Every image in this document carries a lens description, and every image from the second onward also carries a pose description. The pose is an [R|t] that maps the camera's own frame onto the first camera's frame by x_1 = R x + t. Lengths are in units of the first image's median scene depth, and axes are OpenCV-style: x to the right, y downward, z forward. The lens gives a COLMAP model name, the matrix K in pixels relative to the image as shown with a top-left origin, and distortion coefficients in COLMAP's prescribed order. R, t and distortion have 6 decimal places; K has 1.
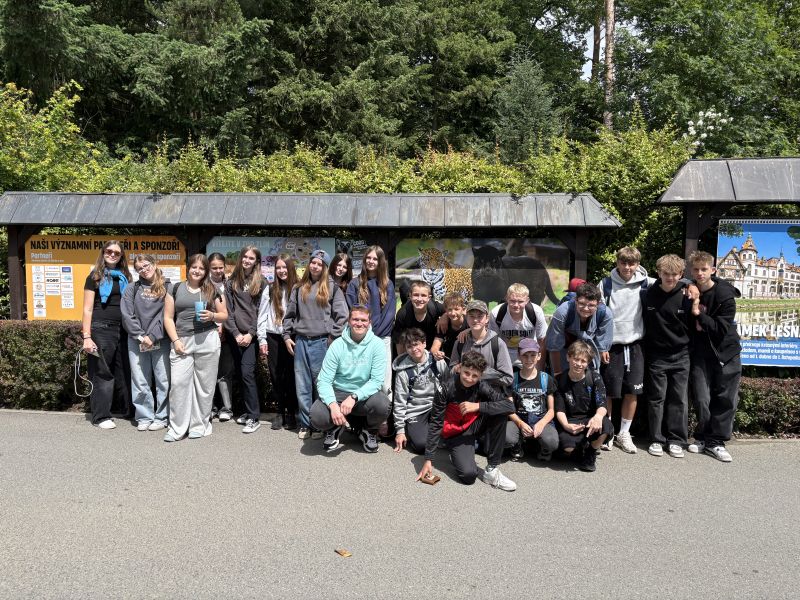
lens RADIAL K [[603.9, 0, 400.0], [0, 603.9, 300.0], [0, 0, 1]] dist [0.037535, -0.045040]
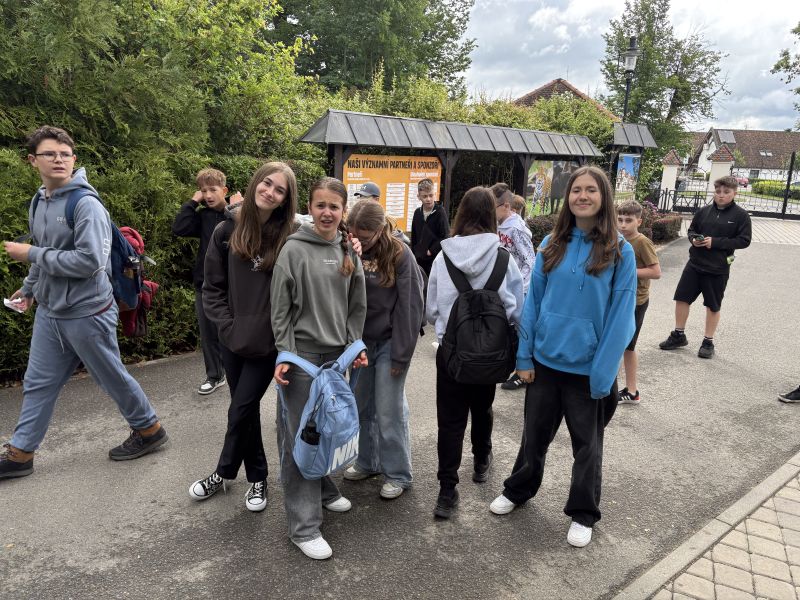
lens RADIAL K [[609.8, 0, 397.2], [0, 609.8, 305.5], [0, 0, 1]] dist [0.036938, -0.057246]
pose [[0.599509, -0.181025, 0.779627, -1.415229], [0.037682, 0.979390, 0.198432, -0.058528], [-0.799480, -0.089584, 0.593975, 0.275858]]
